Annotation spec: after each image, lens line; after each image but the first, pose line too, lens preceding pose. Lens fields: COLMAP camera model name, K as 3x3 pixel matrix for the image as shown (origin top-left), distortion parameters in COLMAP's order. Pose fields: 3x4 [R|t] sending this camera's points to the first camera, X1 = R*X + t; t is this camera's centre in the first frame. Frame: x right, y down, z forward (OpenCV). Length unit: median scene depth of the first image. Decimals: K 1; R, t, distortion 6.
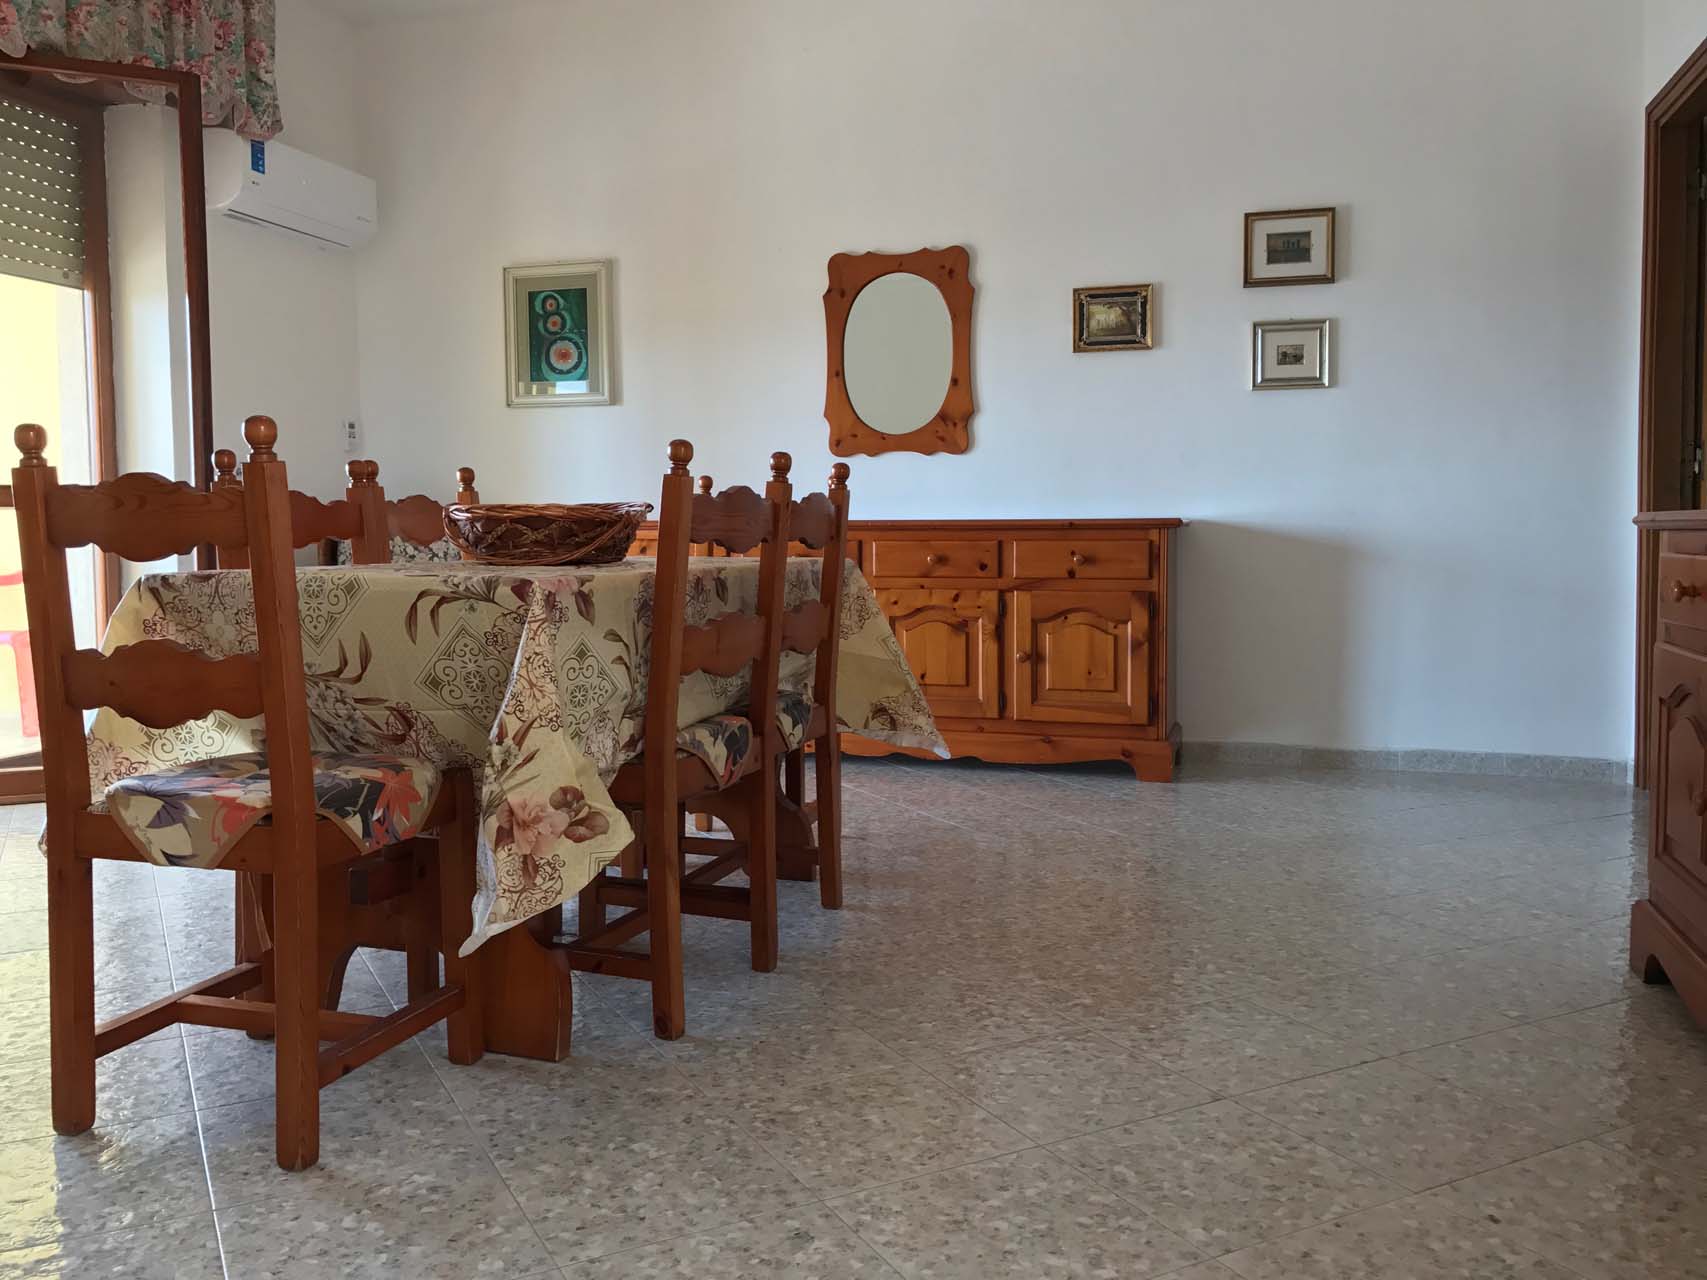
lens RADIAL K [[1380.9, 0, 841.6], [0, 1380.9, 643.5], [0, 0, 1]] dist [0.034942, -0.049037]
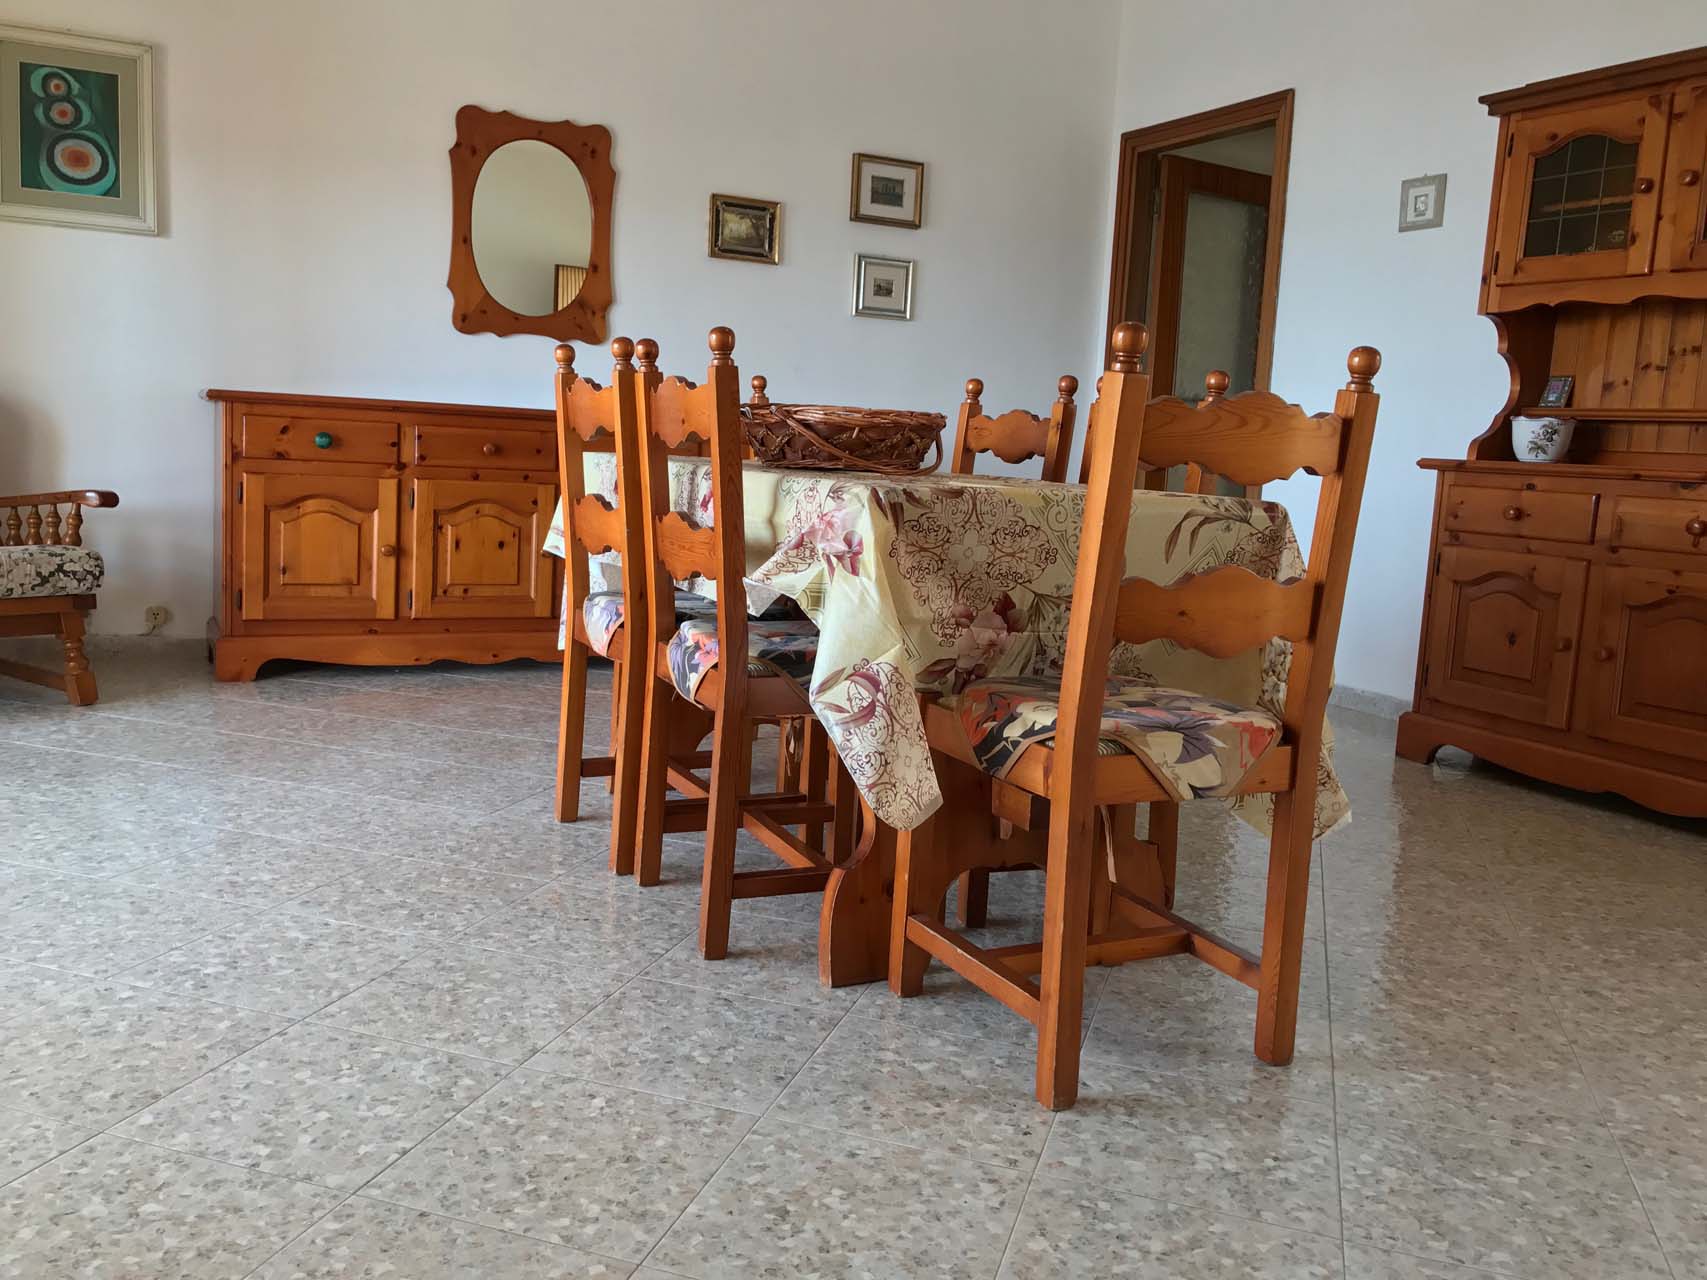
lens RADIAL K [[1380.9, 0, 842.7], [0, 1380.9, 638.7], [0, 0, 1]] dist [0.034942, -0.049037]
pose [[0.723368, -0.056553, 0.688143, -0.488993], [0.000652, 0.996696, 0.081224, -0.011327], [-0.690462, -0.058306, 0.721015, 0.176736]]
